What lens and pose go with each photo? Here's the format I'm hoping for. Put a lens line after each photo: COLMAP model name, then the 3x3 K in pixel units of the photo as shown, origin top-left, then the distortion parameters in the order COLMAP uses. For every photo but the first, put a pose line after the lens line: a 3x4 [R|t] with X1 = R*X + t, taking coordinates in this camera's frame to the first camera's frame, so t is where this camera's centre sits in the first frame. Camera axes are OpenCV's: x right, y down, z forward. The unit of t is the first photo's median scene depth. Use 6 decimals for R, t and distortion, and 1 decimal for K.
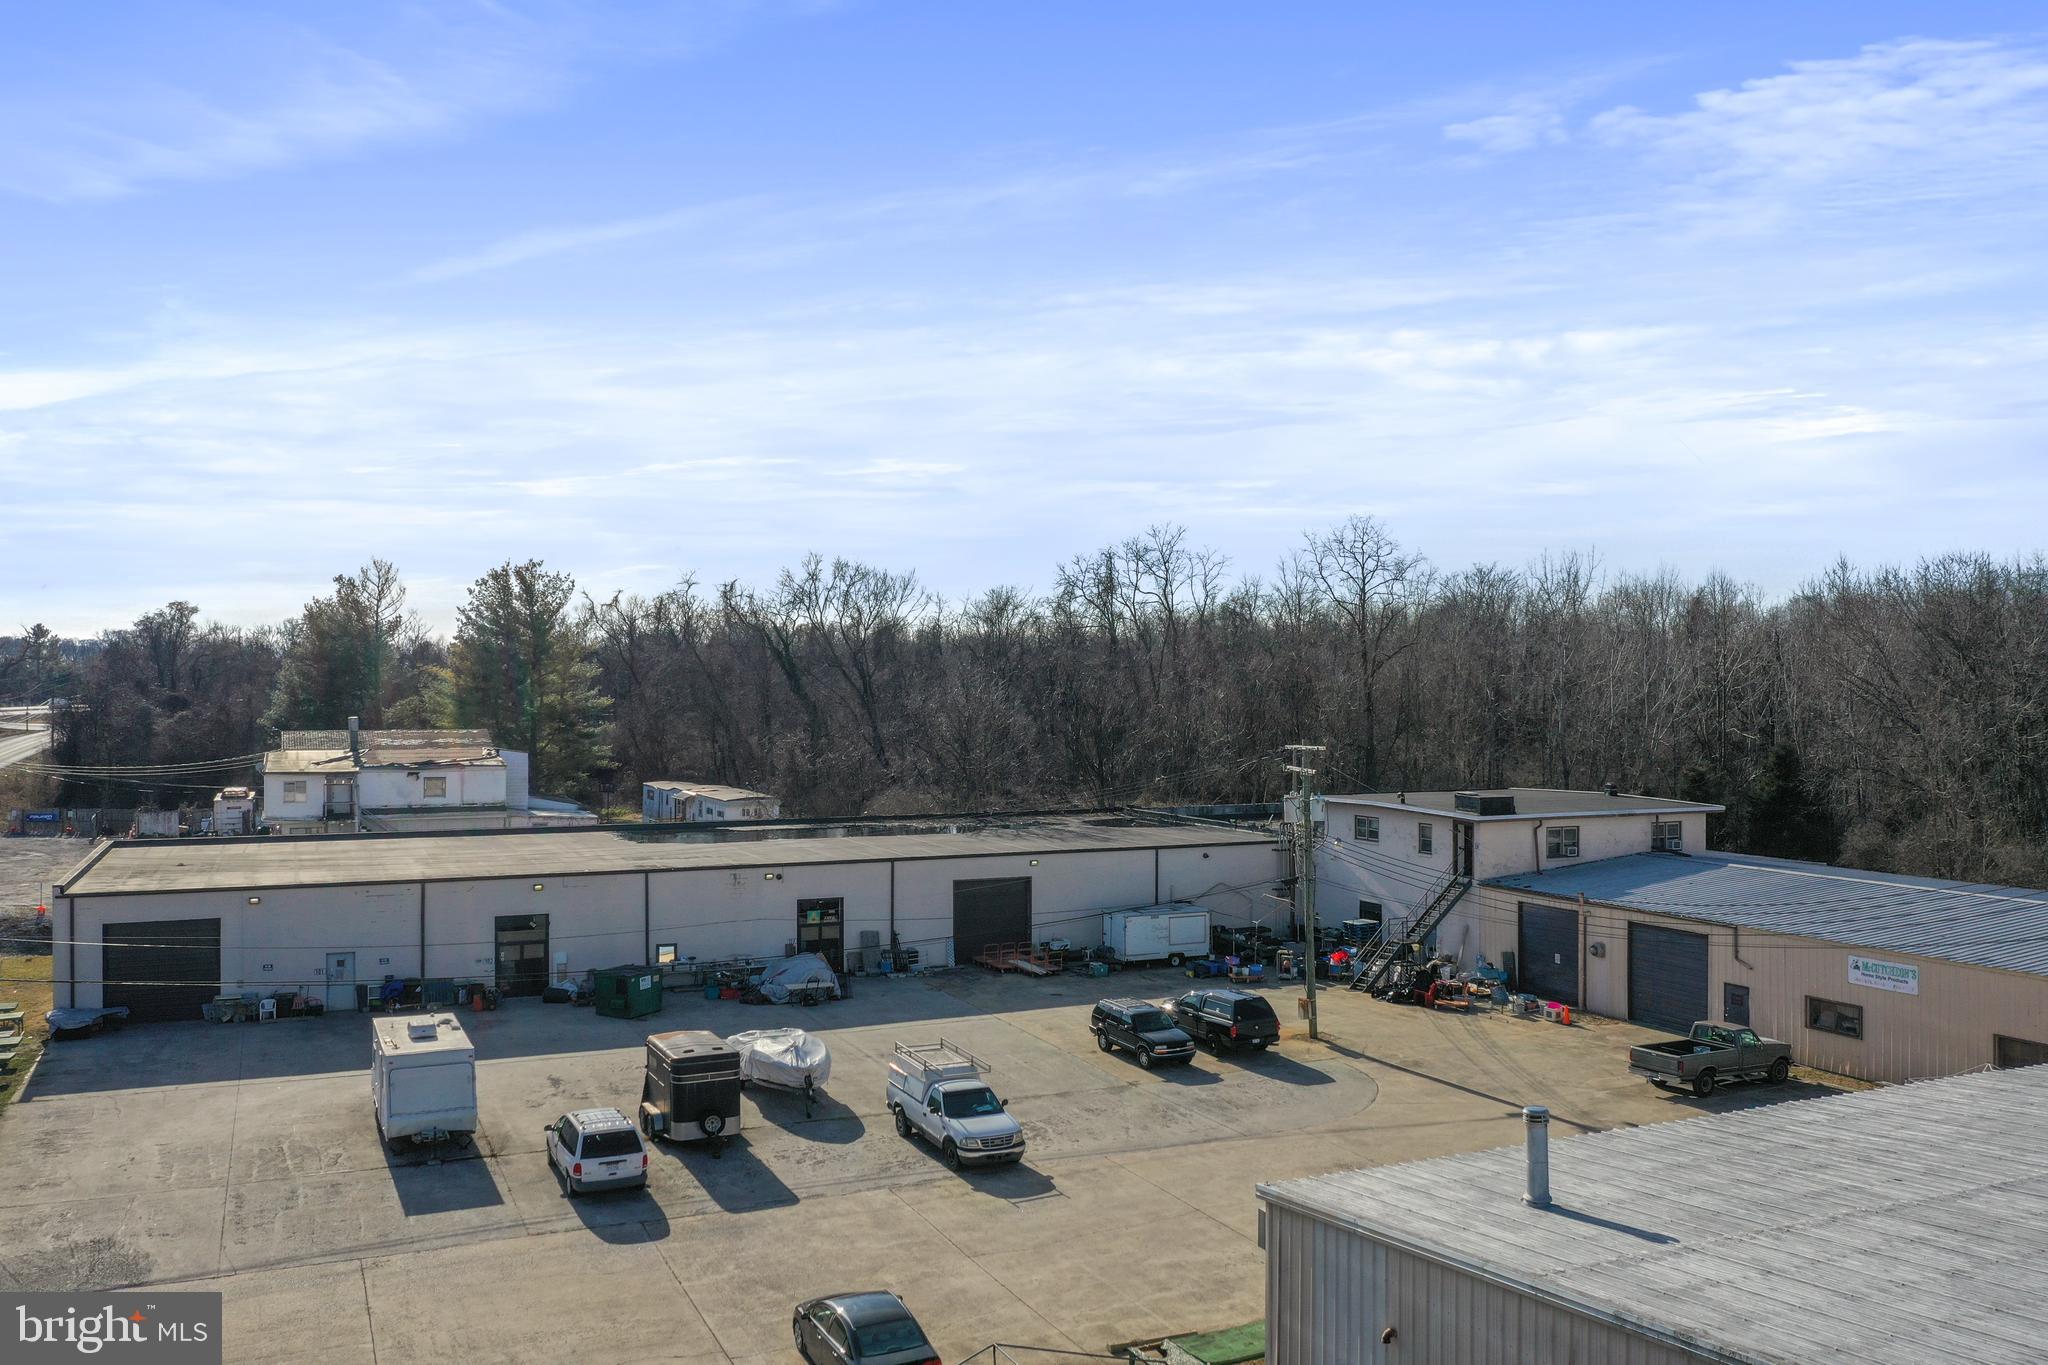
lens RADIAL K [[1619.2, 0, 1022.9], [0, 1619.2, 691.5], [0, 0, 1]] dist [-0.009807, 0.003060]
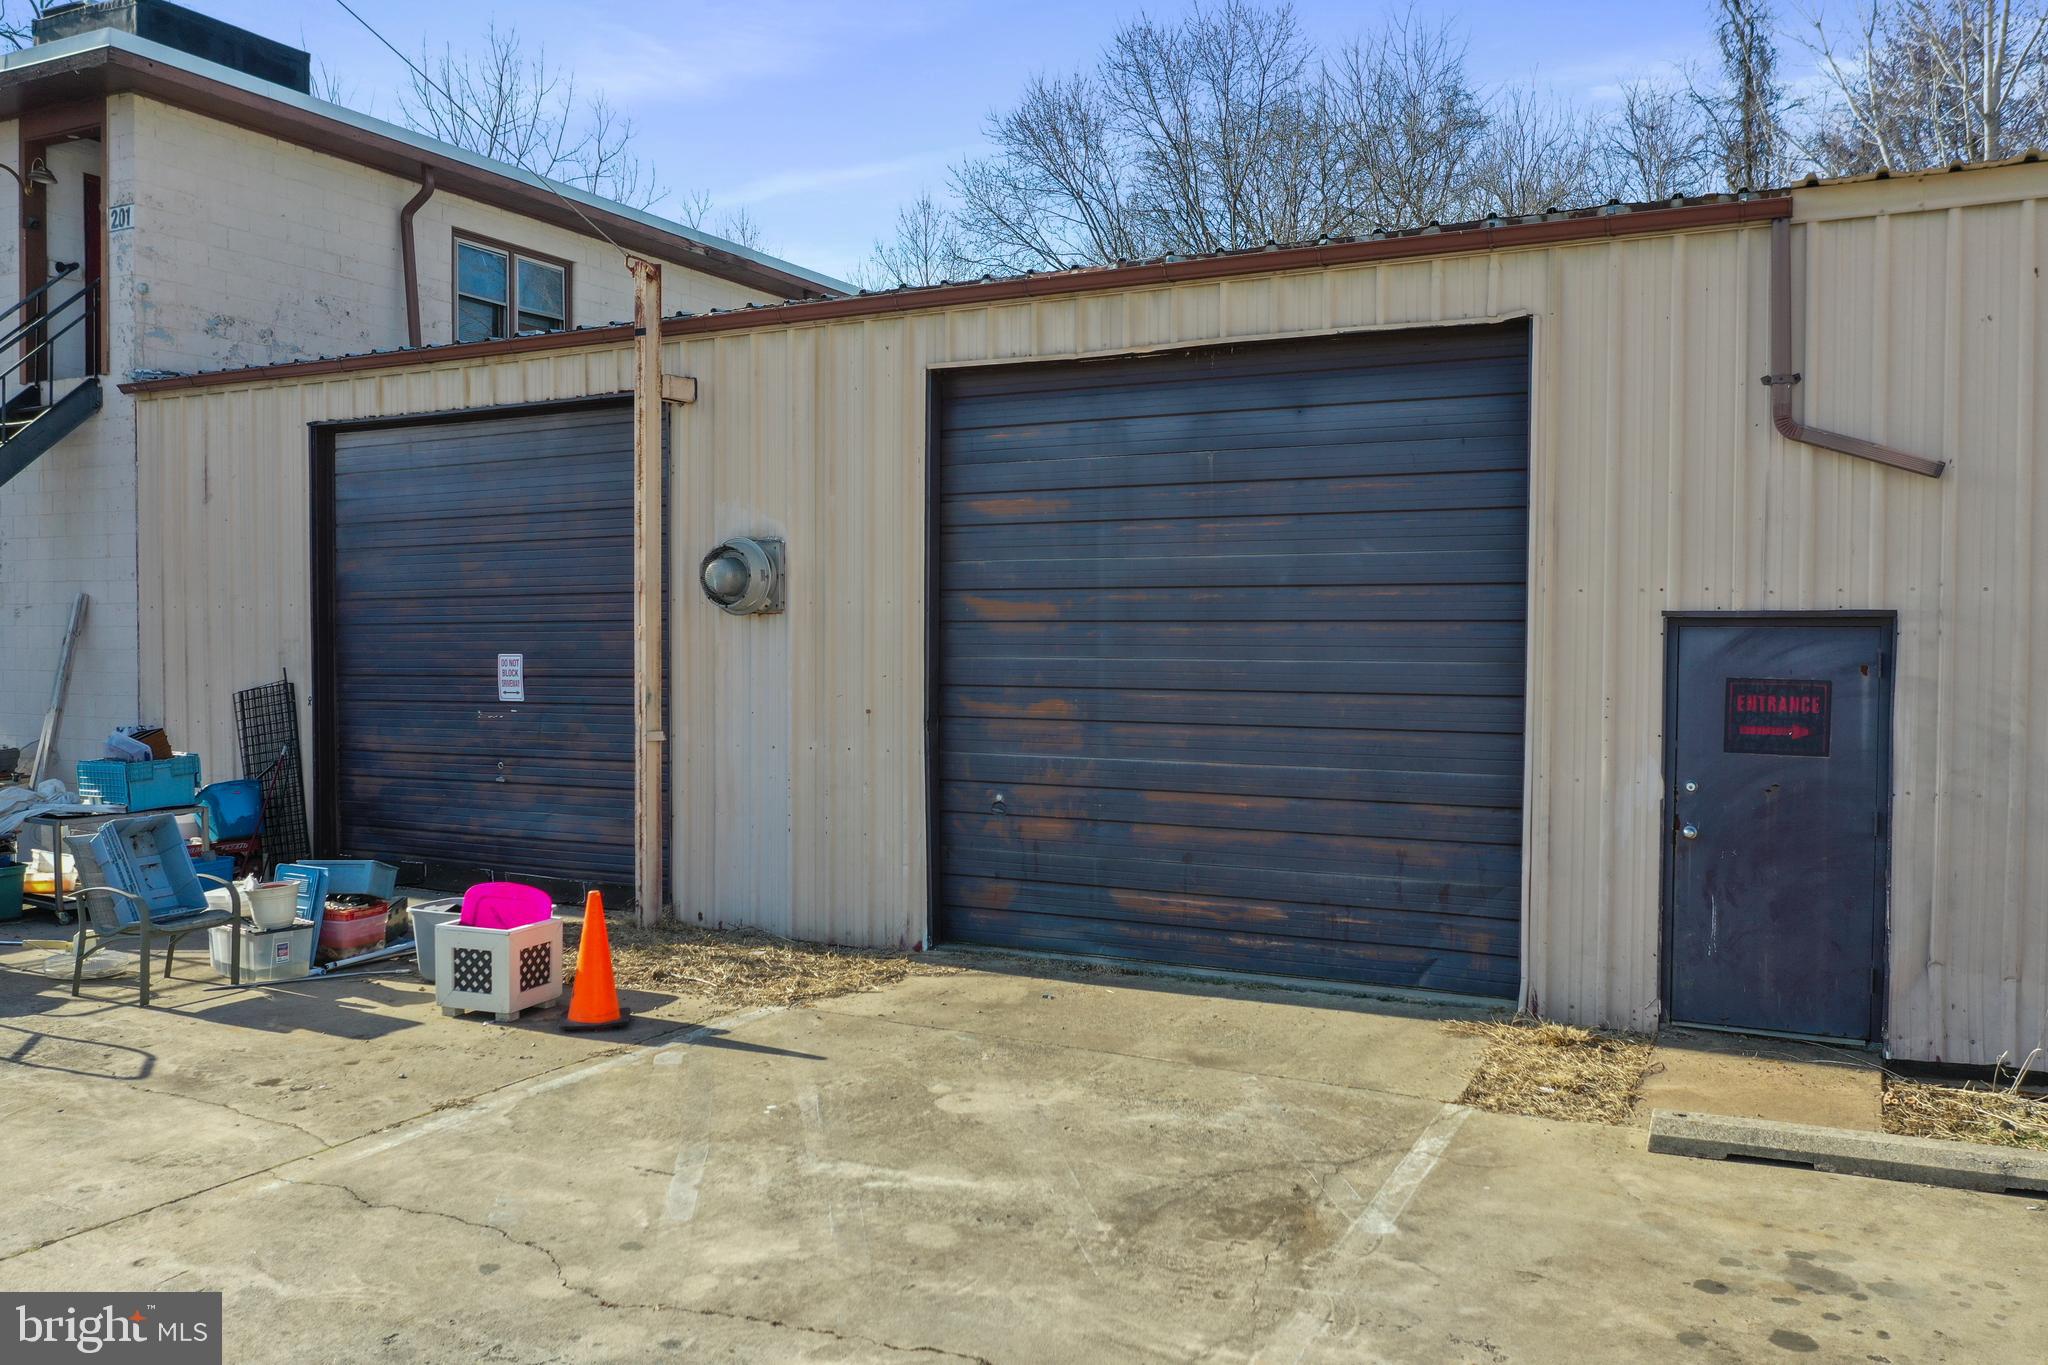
lens RADIAL K [[1619.2, 0, 1017.9], [0, 1619.2, 677.7], [0, 0, 1]] dist [-0.009807, 0.003060]
pose [[0.800266, -0.010449, 0.599555, 0.272029], [-0.000064, 0.999847, 0.017511, 0.167068], [-0.599646, -0.014052, 0.800142, 0.836490]]
